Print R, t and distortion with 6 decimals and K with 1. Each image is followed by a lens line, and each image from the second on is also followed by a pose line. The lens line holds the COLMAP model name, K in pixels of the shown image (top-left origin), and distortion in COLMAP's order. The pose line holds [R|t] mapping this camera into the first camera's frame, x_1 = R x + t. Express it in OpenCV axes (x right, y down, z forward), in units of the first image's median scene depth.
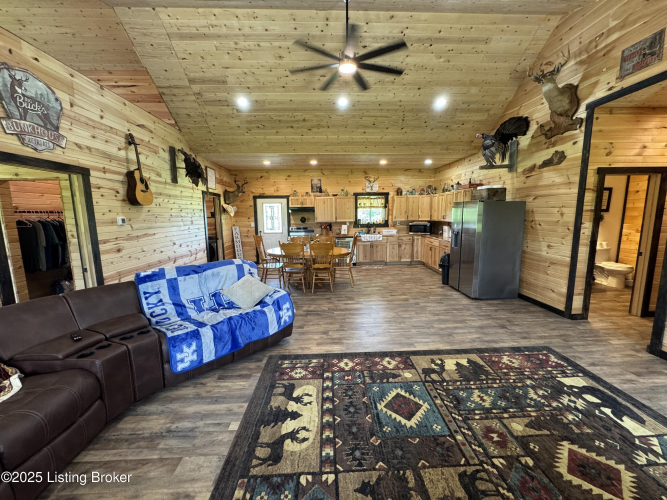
lens RADIAL K [[265.9, 0, 335.8], [0, 265.9, 249.1], [0, 0, 1]] dist [-0.002883, 0.000105]
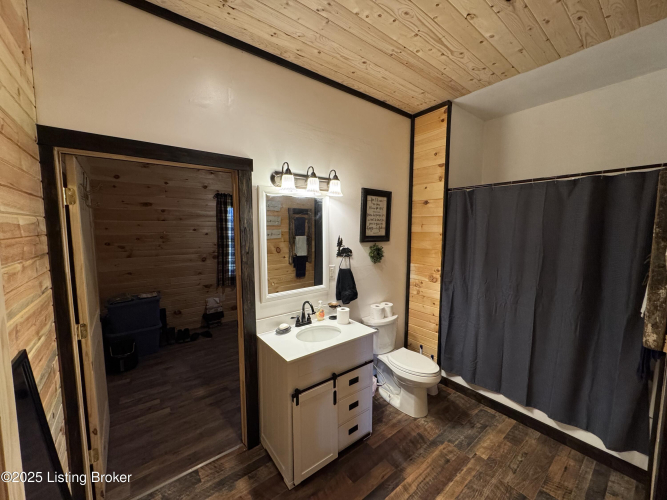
lens RADIAL K [[265.9, 0, 334.4], [0, 265.9, 249.5], [0, 0, 1]] dist [-0.002883, 0.000105]
pose [[0.813041, -0.033455, 0.581245, 0.670150], [0.065492, 0.997267, -0.034209, -0.116100], [-0.578512, 0.065880, 0.813009, 0.669962]]
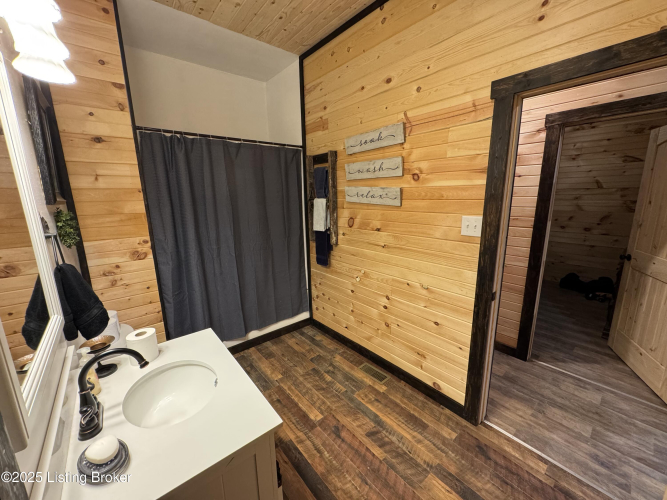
lens RADIAL K [[265.9, 0, 334.7], [0, 265.9, 250.1], [0, 0, 1]] dist [-0.002883, 0.000105]
pose [[-0.612650, -0.136300, 0.778513, 0.673389], [0.132214, 0.953463, 0.270975, -0.134352], [-0.779217, 0.268943, -0.566119, 0.970313]]
